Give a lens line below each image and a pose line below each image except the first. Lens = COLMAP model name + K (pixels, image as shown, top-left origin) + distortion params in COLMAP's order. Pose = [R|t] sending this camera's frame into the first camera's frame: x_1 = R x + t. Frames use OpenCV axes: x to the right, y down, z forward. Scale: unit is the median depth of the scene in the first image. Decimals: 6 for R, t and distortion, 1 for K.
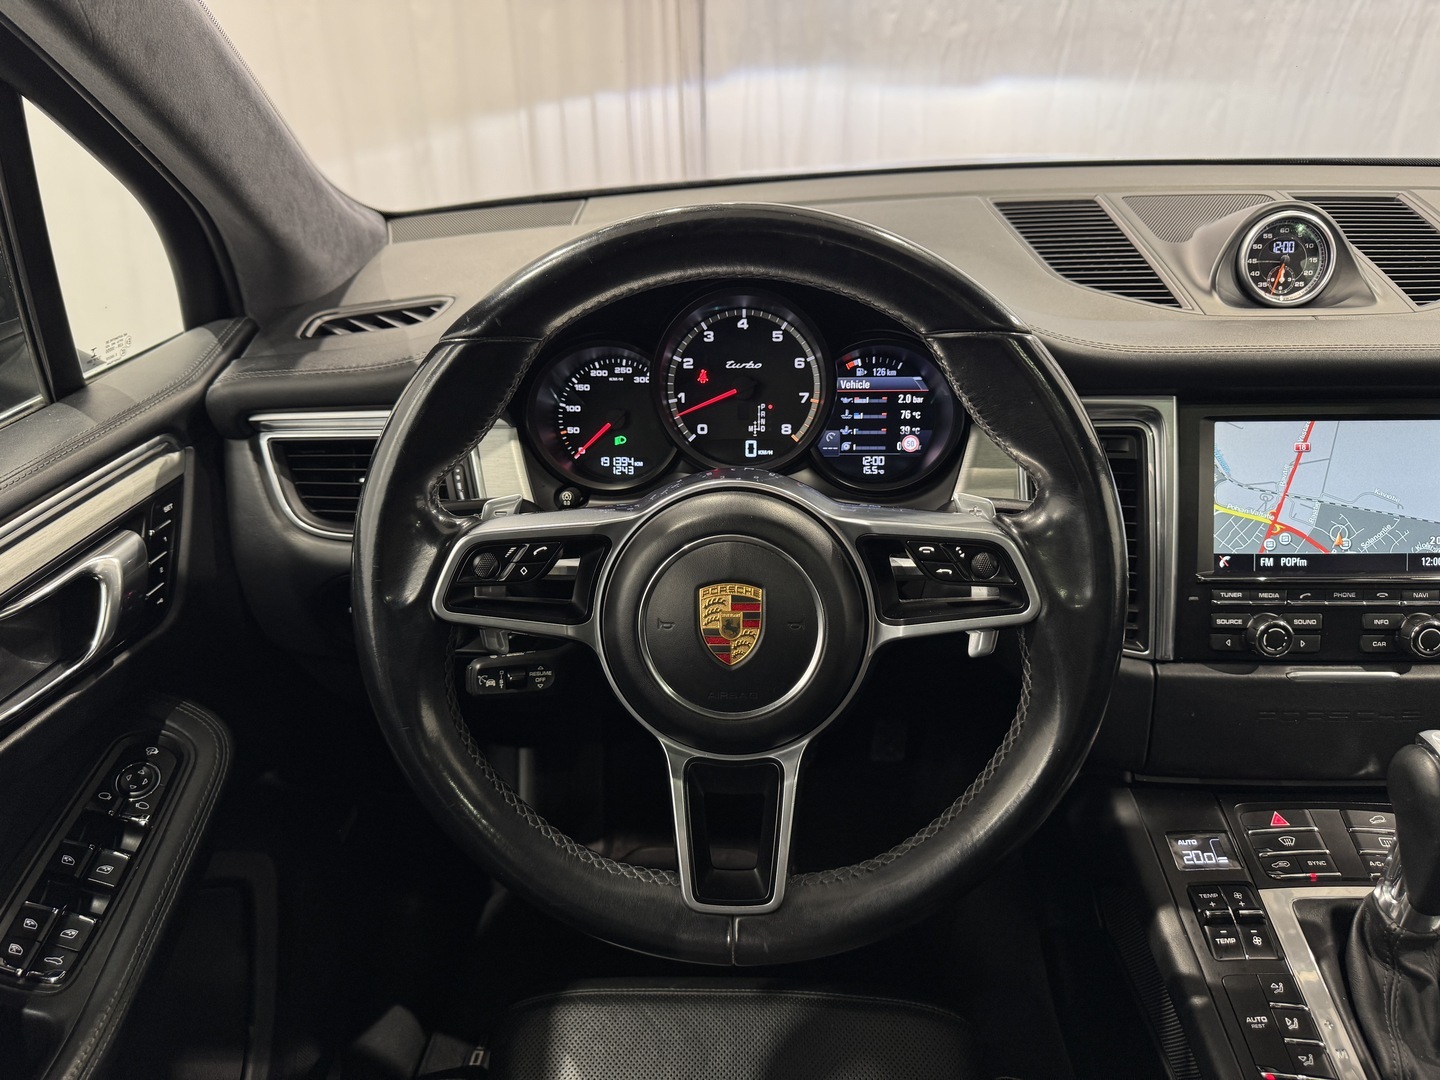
lens RADIAL K [[1029.6, 0, 720.0], [0, 1029.6, 540.0], [0, 0, 1]] dist [-0.007703, -0.007508]
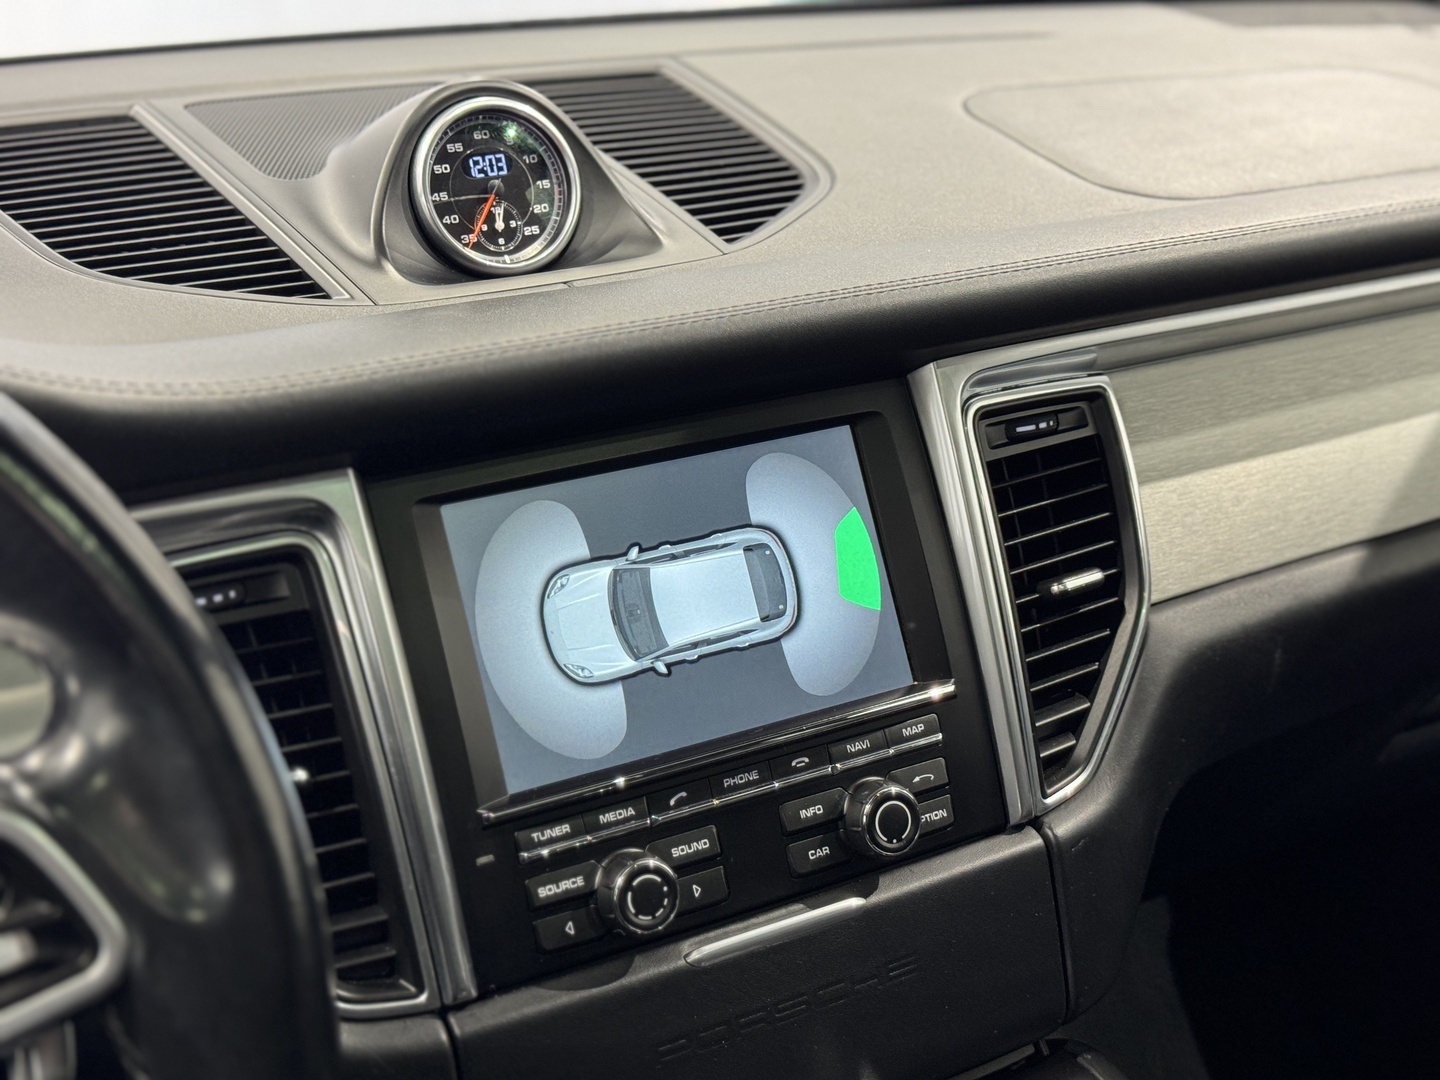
lens RADIAL K [[2054.5, 0, 720.0], [0, 2054.5, 540.0], [0, 0, 1]] dist [0.100182, -0.044432]
pose [[0.839049, -0.177874, 0.514158, 0.074935], [0.248134, 0.966143, -0.070688, 0.006626], [-0.484177, 0.186891, 0.854778, 0.074072]]
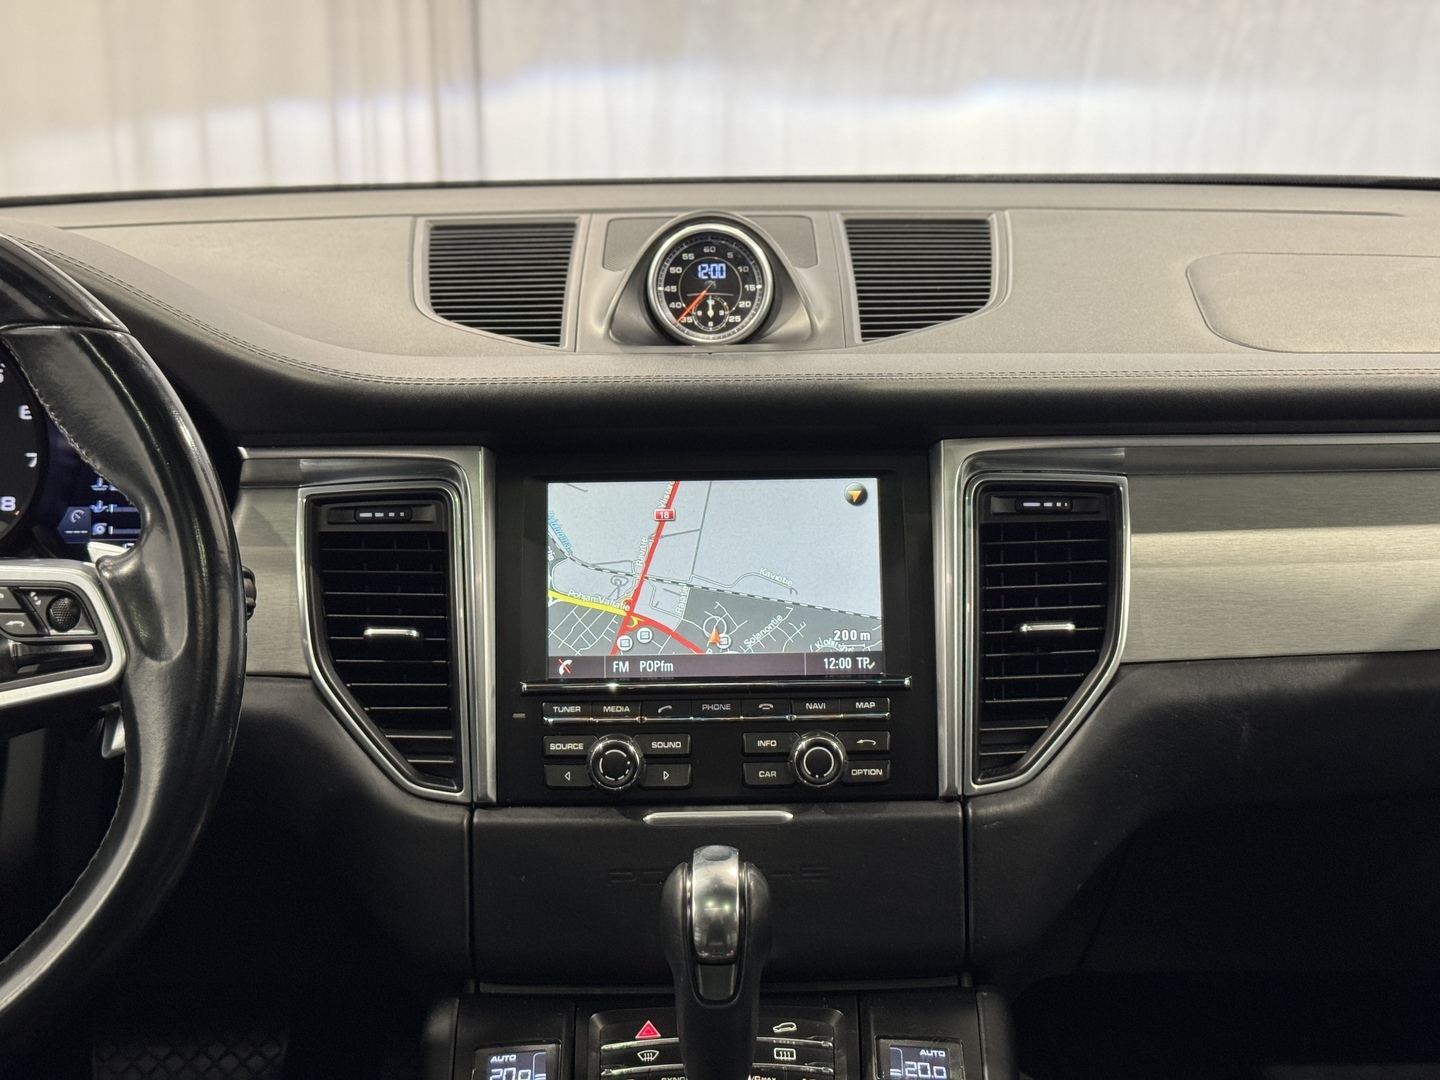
lens RADIAL K [[1974.0, 0, 720.0], [0, 1974.0, 540.0], [0, 0, 1]] dist [0.079544, -0.063380]
pose [[0.998252, 0.000536, 0.059091, 0.517148], [0.011108, 0.980433, -0.196541, 0.212157], [-0.058040, 0.196854, 0.978713, -0.419030]]
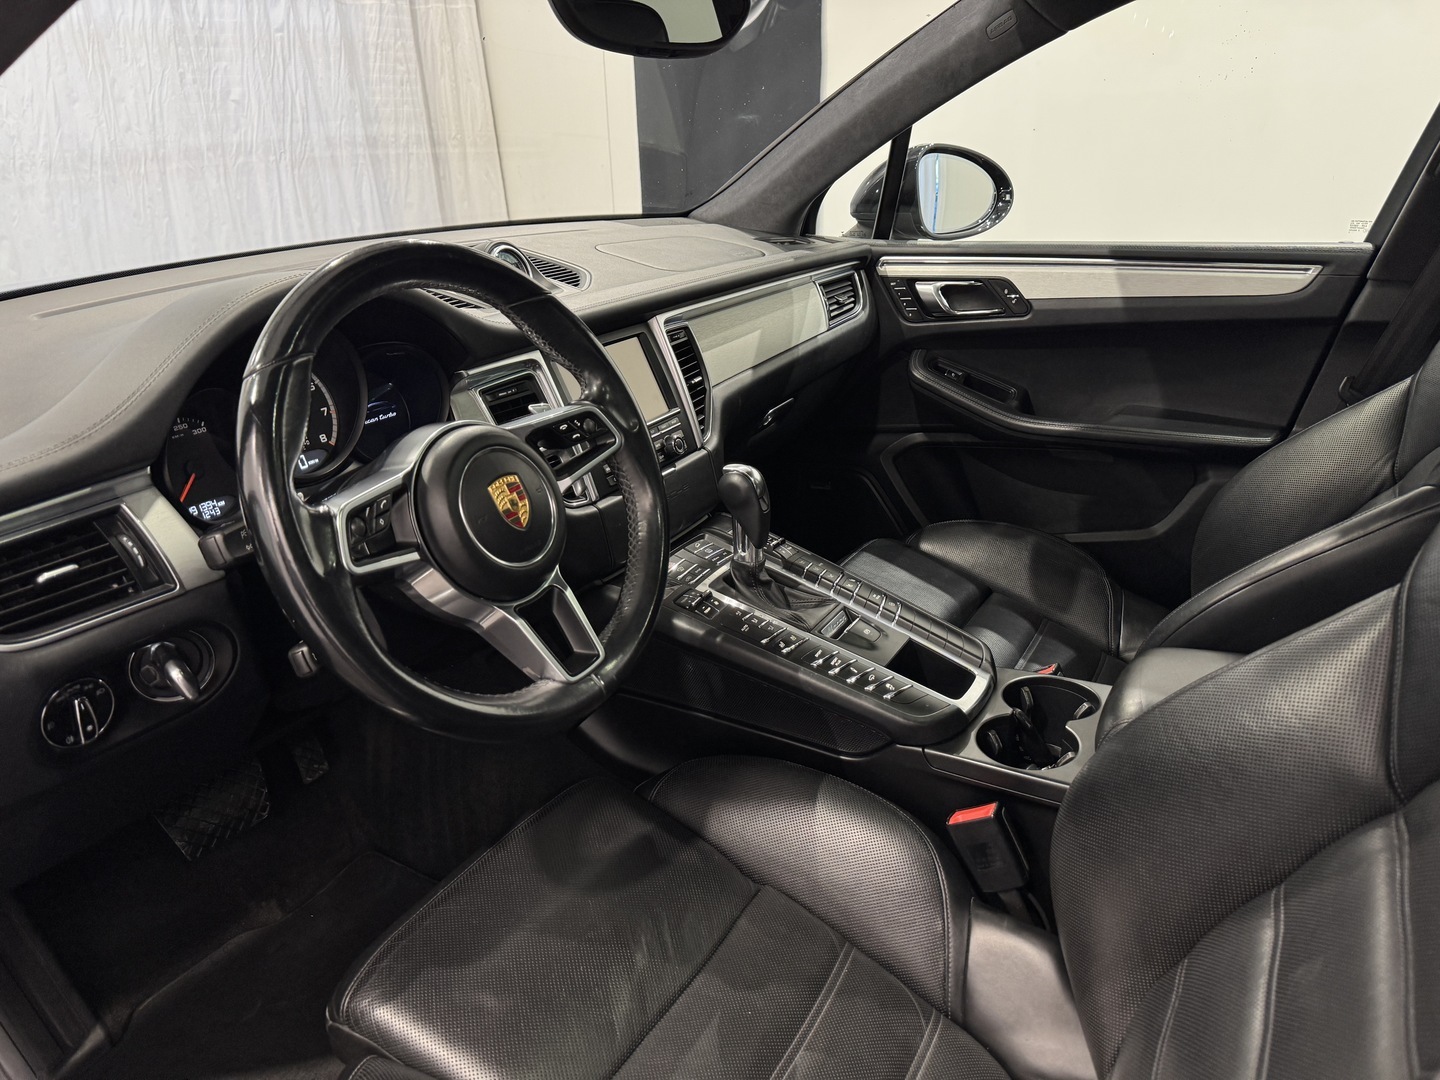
lens RADIAL K [[993.0, 0, 741.2], [0, 993.0, 544.3], [0, 0, 1]] dist [0.055651, -0.001599]
pose [[0.446722, -0.330549, 0.831370, -0.841362], [0.415798, 0.899499, 0.134215, 0.061339], [-0.792181, 0.285726, 0.539268, -0.047335]]
